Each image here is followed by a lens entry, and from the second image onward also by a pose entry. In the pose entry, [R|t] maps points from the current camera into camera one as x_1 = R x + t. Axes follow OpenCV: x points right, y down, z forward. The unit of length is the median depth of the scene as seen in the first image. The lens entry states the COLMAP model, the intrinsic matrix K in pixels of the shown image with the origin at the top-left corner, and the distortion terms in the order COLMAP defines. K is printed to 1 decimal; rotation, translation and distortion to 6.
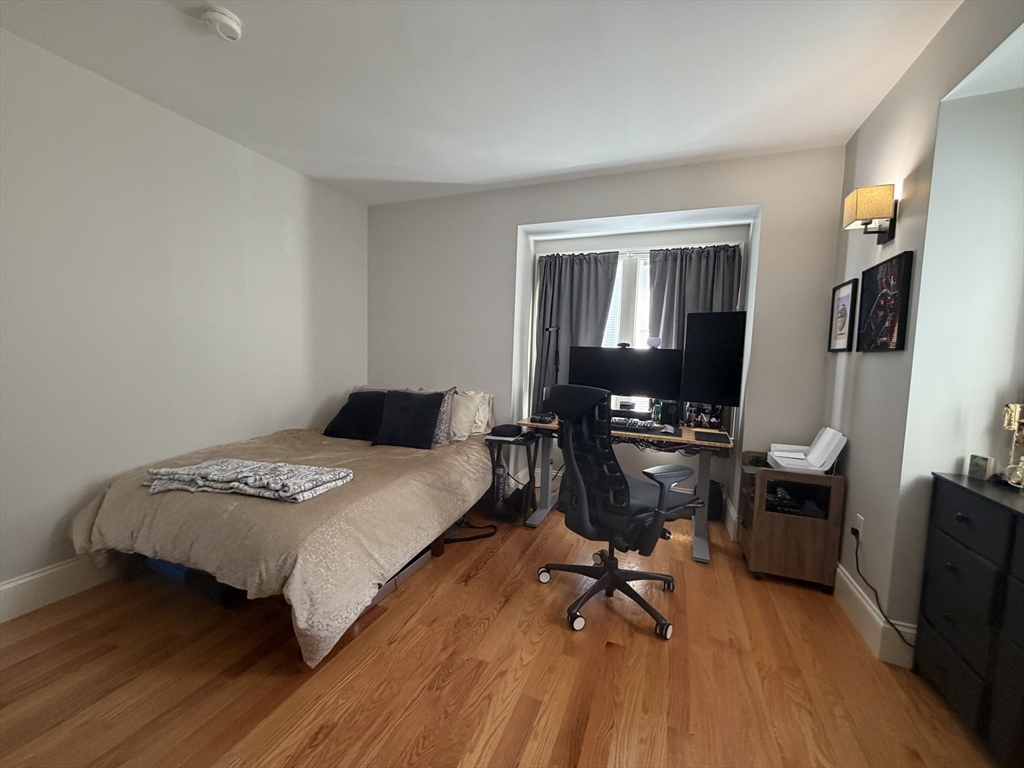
lens RADIAL K [[407.6, 0, 509.6], [0, 407.6, 383.2], [0, 0, 1]] dist [-0.003286, -0.000053]
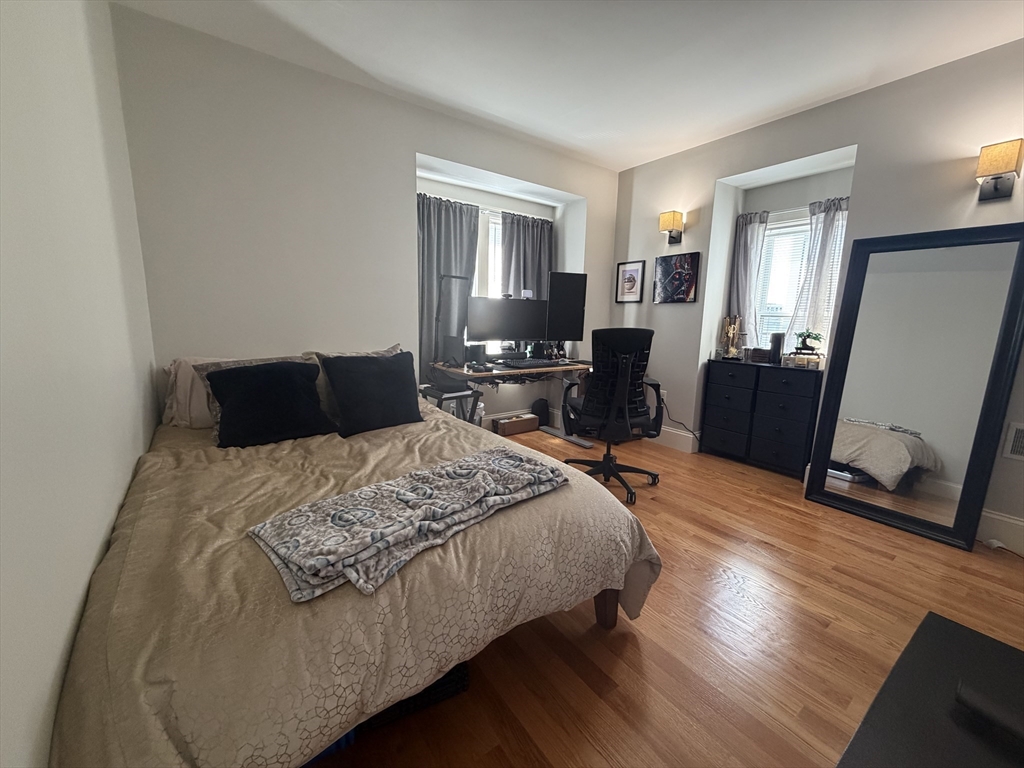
lens RADIAL K [[407.6, 0, 508.4], [0, 407.6, 382.7], [0, 0, 1]] dist [-0.003286, -0.000053]
pose [[0.541131, -0.156803, 0.826190, -0.895395], [0.058251, 0.987092, 0.149188, -0.029870], [-0.838918, -0.032604, 0.543280, 0.470363]]
